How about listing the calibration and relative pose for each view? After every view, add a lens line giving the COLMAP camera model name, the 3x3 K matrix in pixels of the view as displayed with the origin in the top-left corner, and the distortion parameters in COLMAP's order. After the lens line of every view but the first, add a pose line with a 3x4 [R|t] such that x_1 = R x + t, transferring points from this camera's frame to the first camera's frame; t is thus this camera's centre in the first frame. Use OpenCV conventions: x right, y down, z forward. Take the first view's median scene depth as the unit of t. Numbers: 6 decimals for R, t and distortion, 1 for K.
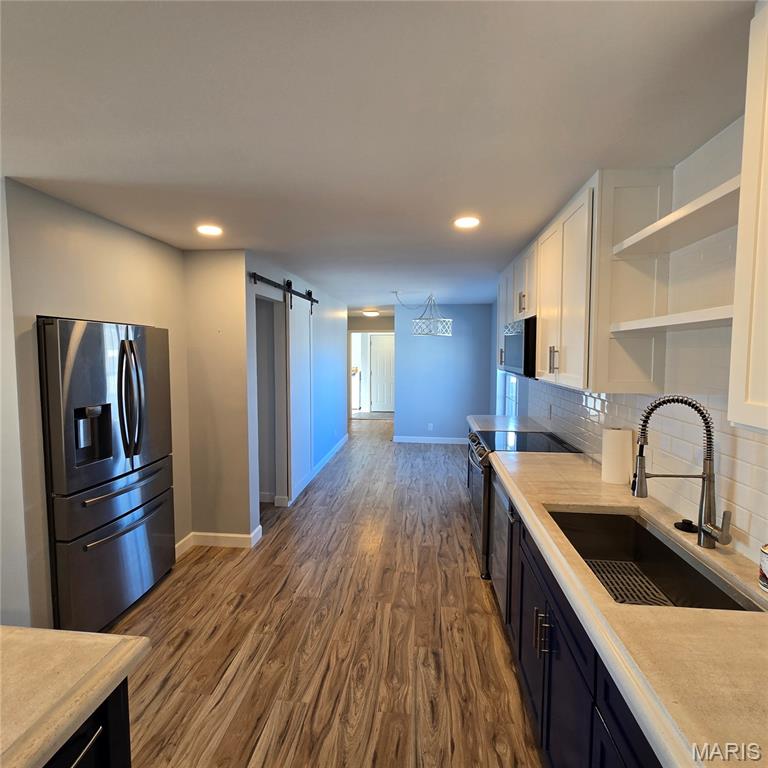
lens RADIAL K [[416.4, 0, 384.8], [0, 416.4, 381.4], [0, 0, 1]] dist [0.004451, -0.004151]
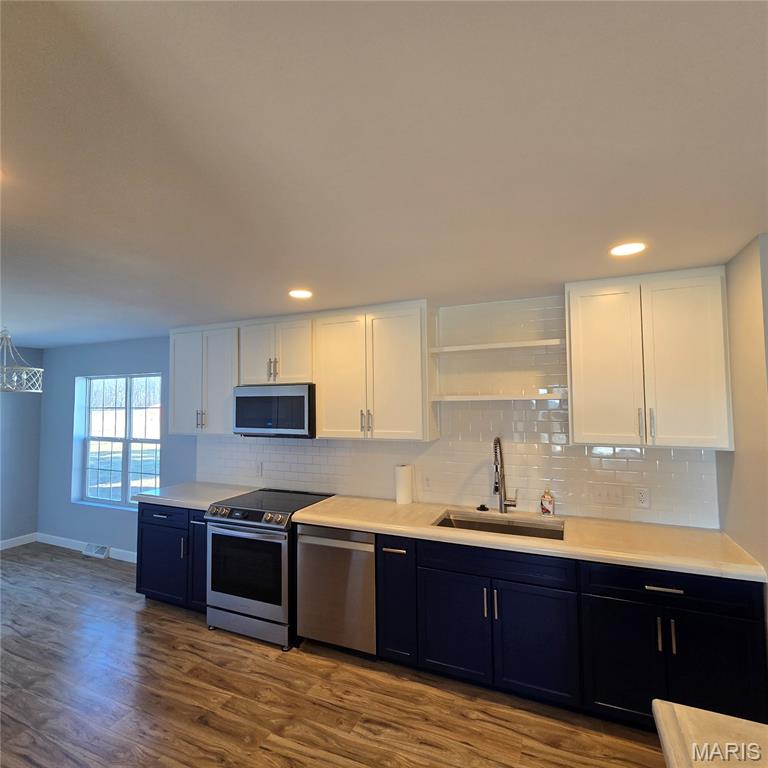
lens RADIAL K [[416.4, 0, 385.8], [0, 416.4, 380.5], [0, 0, 1]] dist [0.004451, -0.004151]
pose [[0.311223, 0.039449, 0.949518, -0.746533], [0.080196, 0.994484, -0.067602, -0.077273], [-0.946947, 0.097187, 0.306342, 0.504398]]
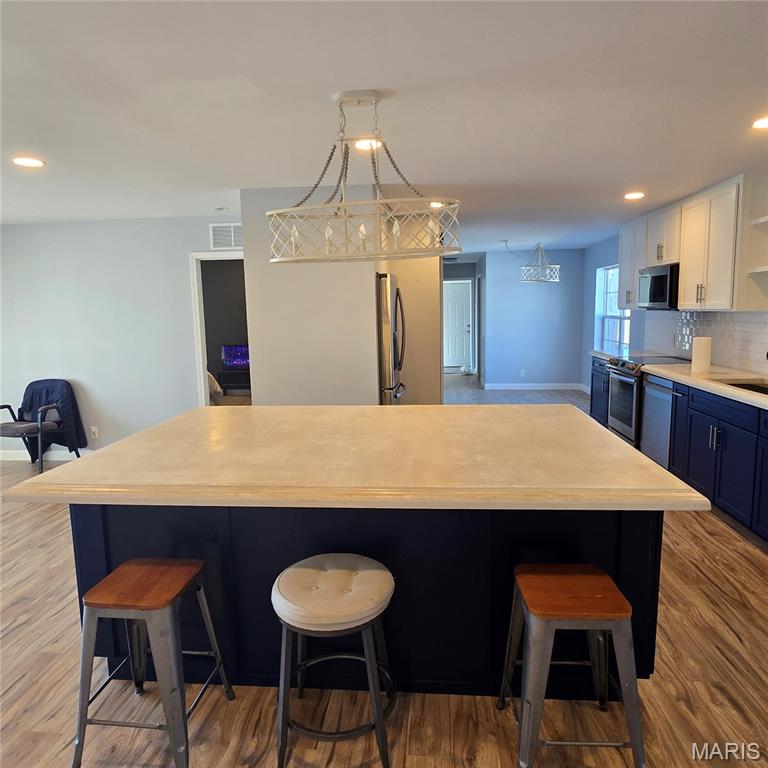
lens RADIAL K [[536.3, 0, 384.4], [0, 536.3, 377.5], [0, 0, 1]] dist [0.004881, 0.000726]
pose [[0.999663, -0.023239, 0.011589, -0.688163], [0.022524, 0.998036, 0.058450, 0.101723], [-0.012925, -0.058169, 0.998223, -0.834582]]
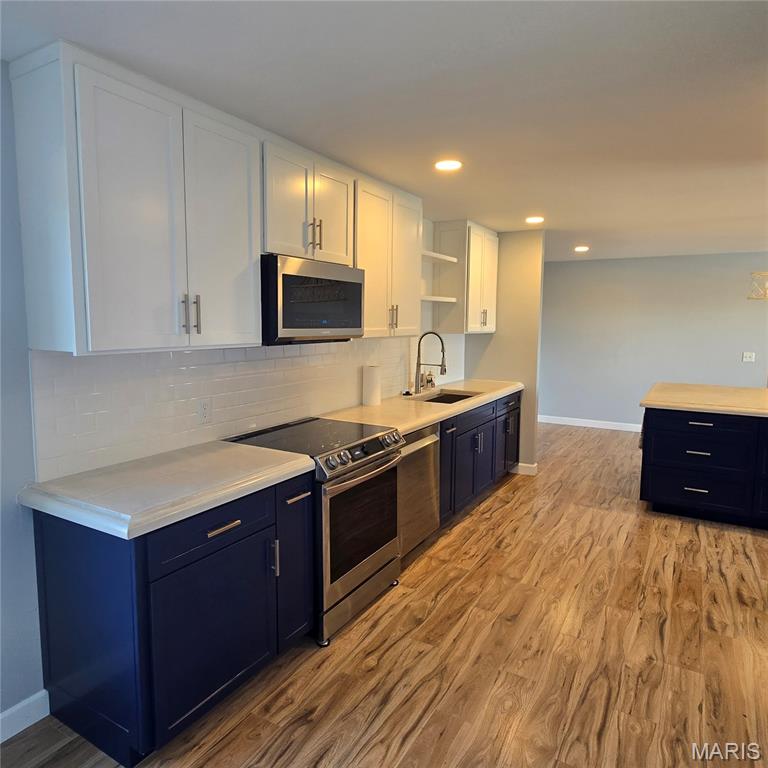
lens RADIAL K [[536.3, 0, 380.7], [0, 536.3, 372.7], [0, 0, 1]] dist [0.004881, 0.000726]
pose [[-0.908532, -0.056089, 0.414034, -0.180919], [0.015807, 0.985625, 0.168207, -0.141692], [-0.417517, 0.159366, -0.894585, 2.244514]]
